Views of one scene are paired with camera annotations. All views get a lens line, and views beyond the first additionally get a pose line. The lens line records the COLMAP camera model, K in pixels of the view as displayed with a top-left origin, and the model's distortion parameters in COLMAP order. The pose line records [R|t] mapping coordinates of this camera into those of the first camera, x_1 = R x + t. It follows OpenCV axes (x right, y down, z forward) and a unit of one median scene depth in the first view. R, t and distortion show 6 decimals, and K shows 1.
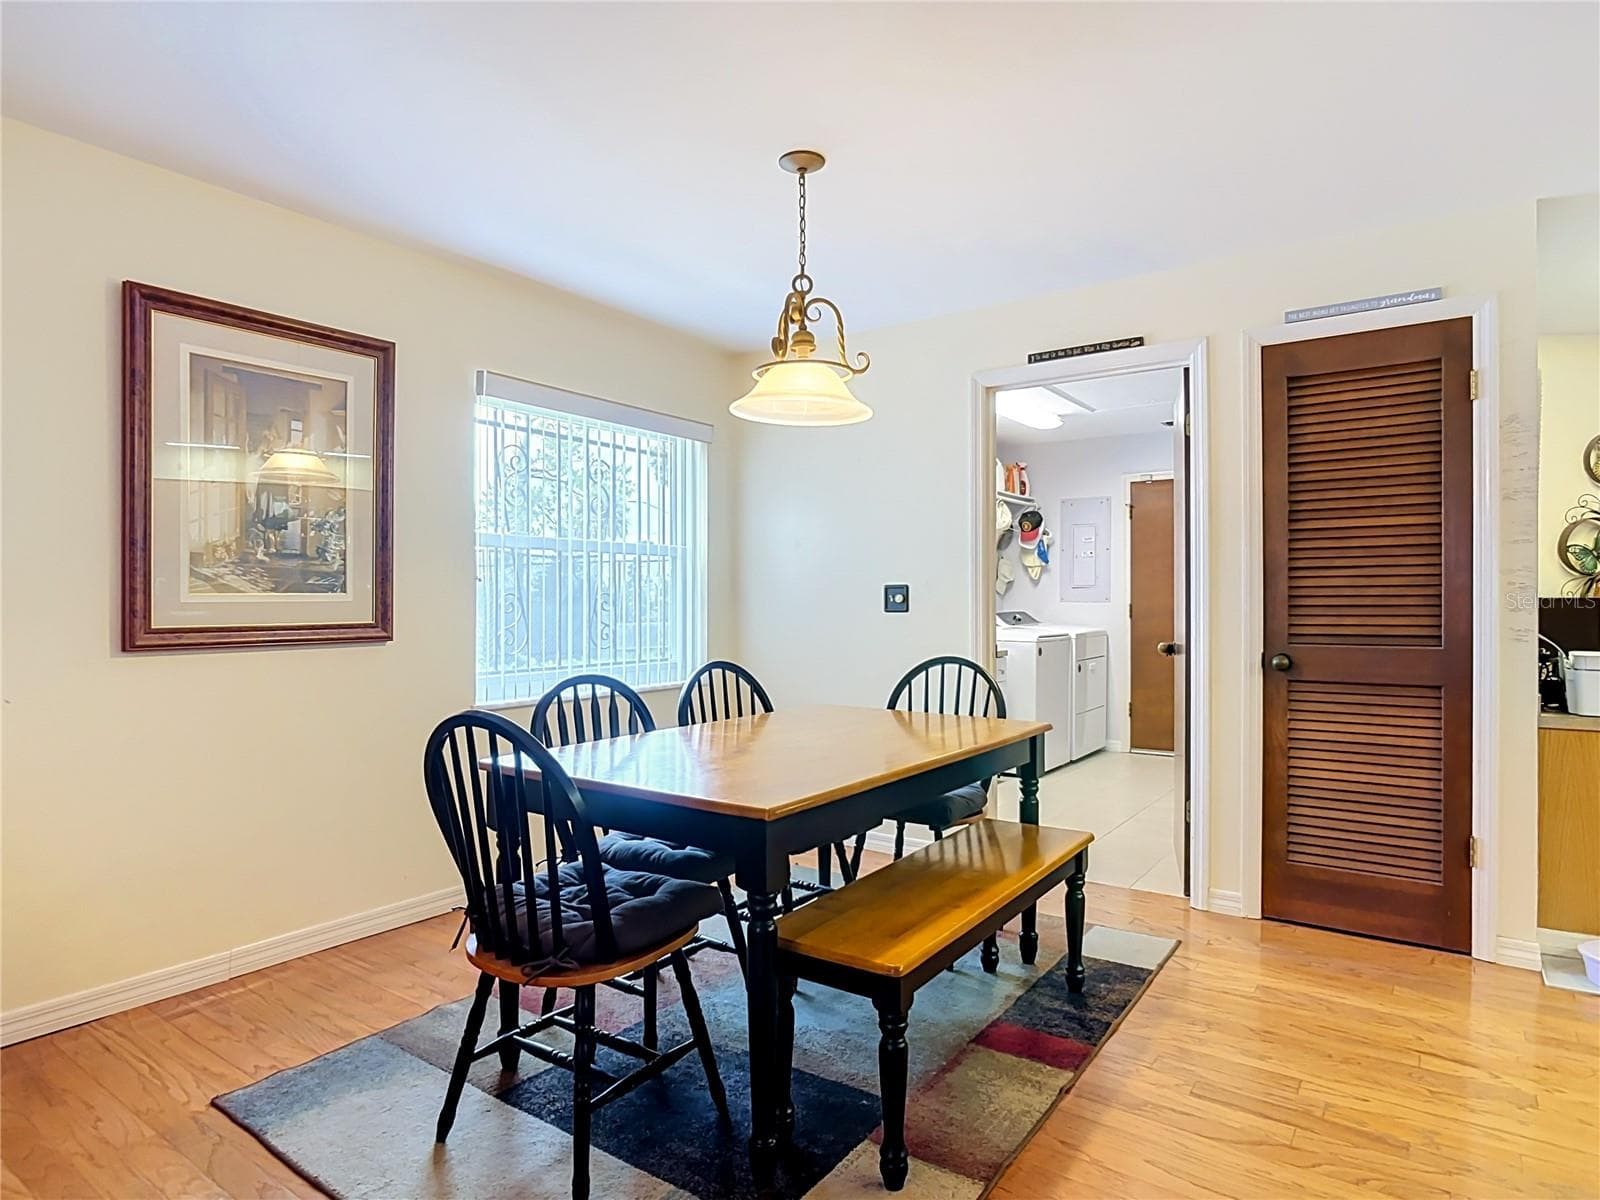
lens RADIAL K [[924.5, 0, 789.0], [0, 924.5, 607.8], [0, 0, 1]] dist [-0.006099, -0.003879]
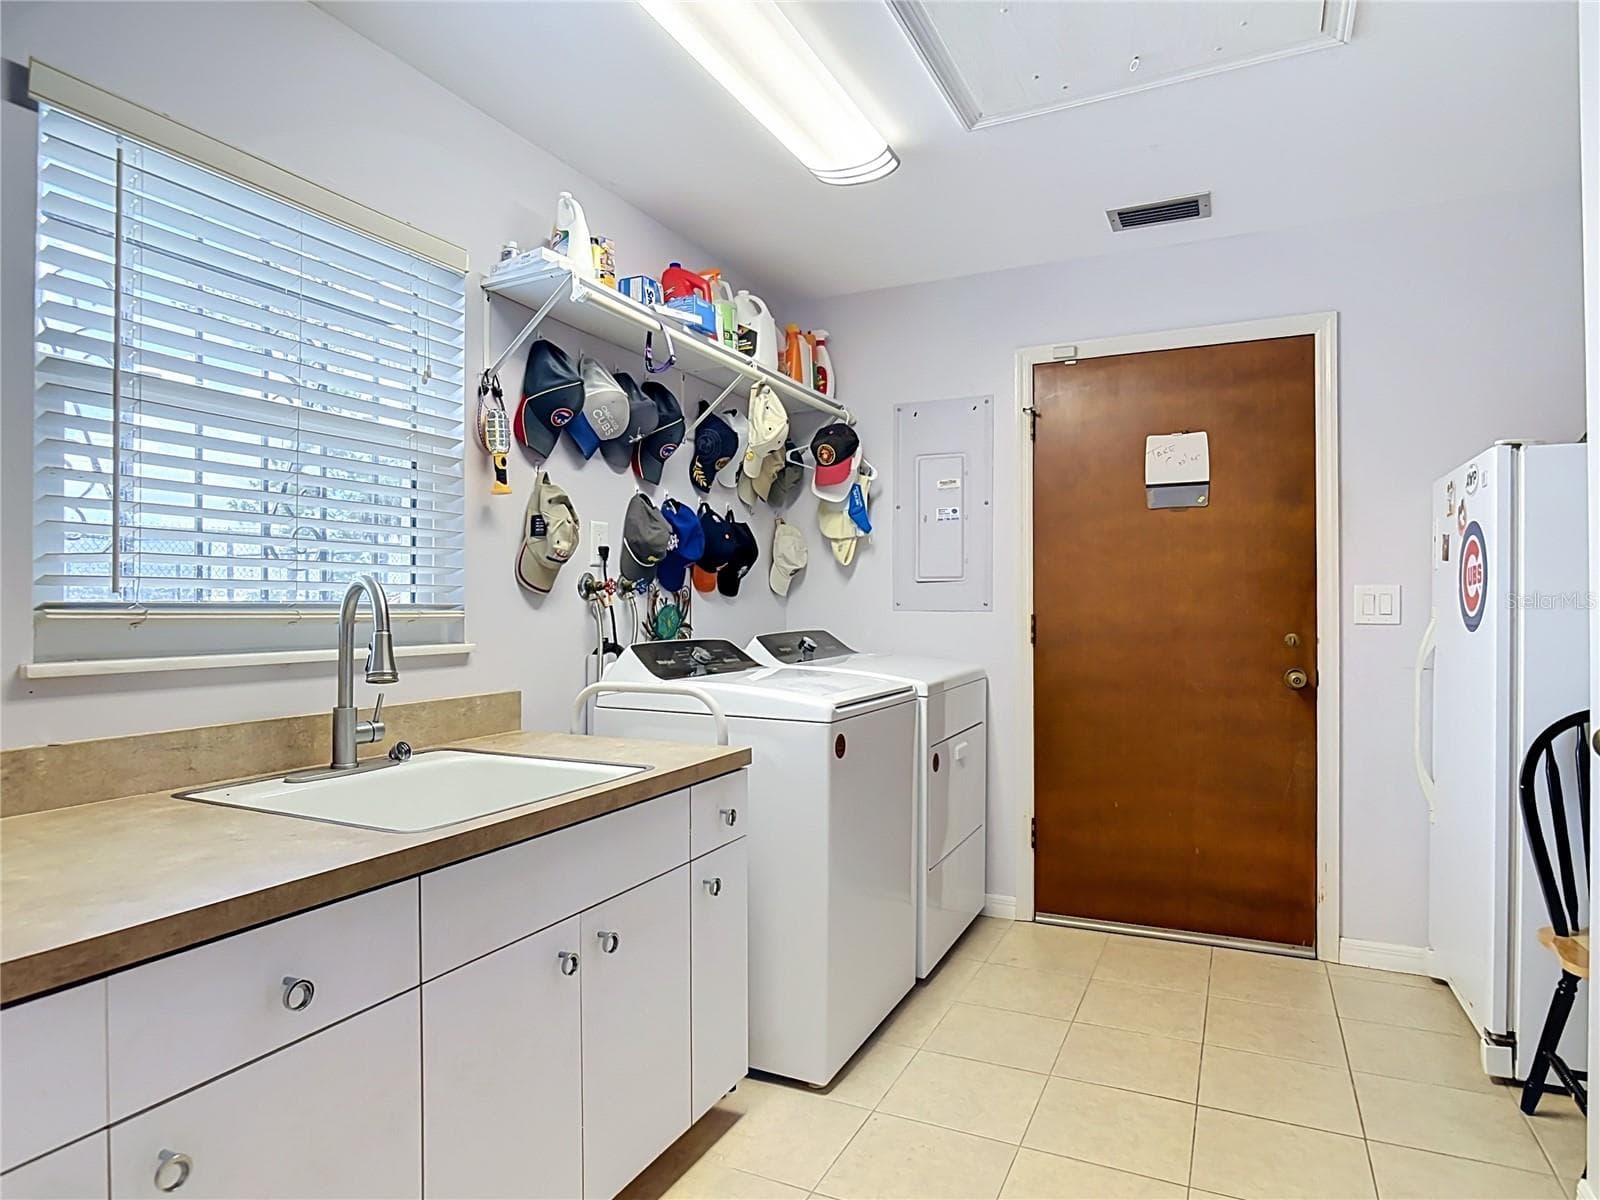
lens RADIAL K [[924.5, 0, 810.1], [0, 924.5, 599.6], [0, 0, 1]] dist [-0.006099, -0.003879]
pose [[0.981502, 0.002161, 0.191442, 0.155054], [0.000844, 0.999878, -0.015615, -0.004299], [-0.191452, 0.015487, 0.981380, 0.523120]]
